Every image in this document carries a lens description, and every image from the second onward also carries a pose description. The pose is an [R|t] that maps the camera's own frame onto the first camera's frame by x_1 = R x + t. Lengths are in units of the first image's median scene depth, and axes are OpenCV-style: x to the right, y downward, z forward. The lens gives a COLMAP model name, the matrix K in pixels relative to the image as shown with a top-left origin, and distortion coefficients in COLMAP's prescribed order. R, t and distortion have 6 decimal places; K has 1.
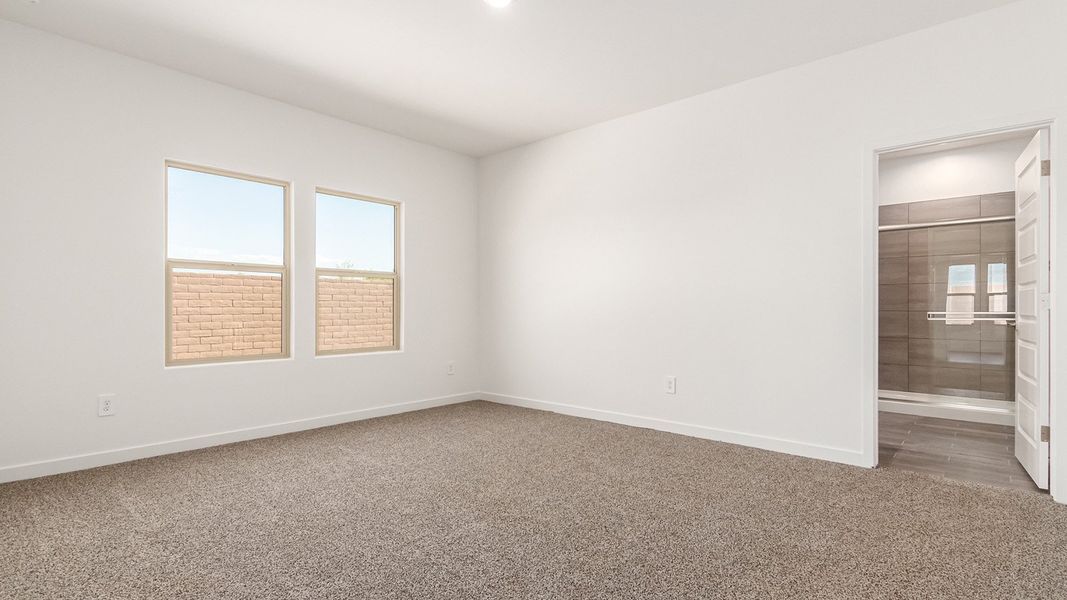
lens RADIAL K [[514.3, 0, 536.0], [0, 514.3, 318.8], [0, 0, 1]] dist [0.003130, -0.000021]
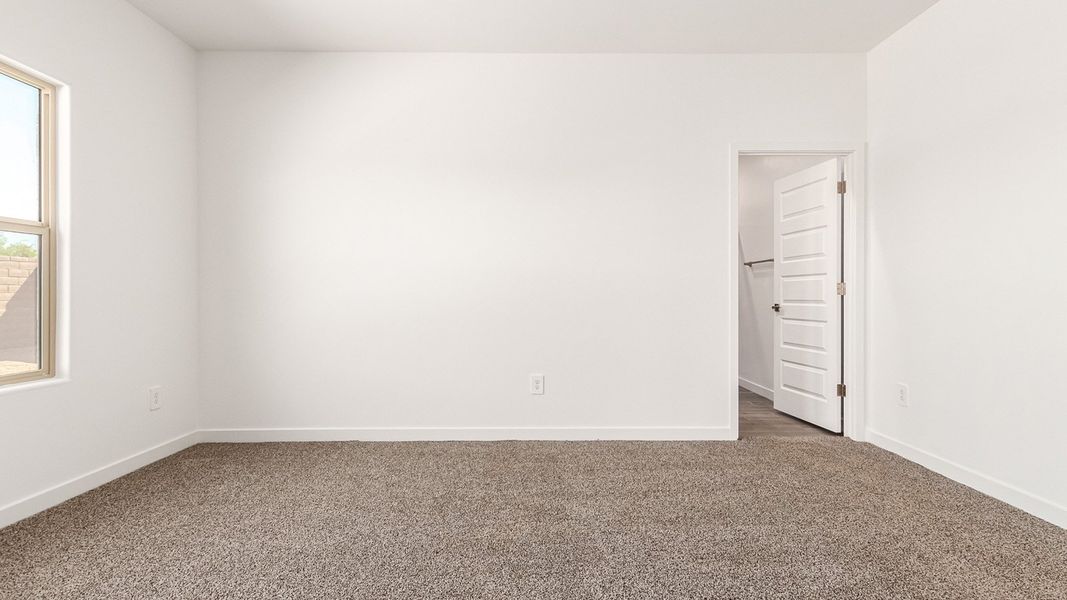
lens RADIAL K [[510.1, 0, 511.1], [0, 510.1, 300.4], [0, 0, 1]] dist [0.004745, 0.000469]
pose [[0.735244, -0.007197, 0.677764, -0.284170], [0.012995, 0.999910, -0.003479, -0.007203], [-0.677678, 0.011365, 0.735271, 0.336507]]
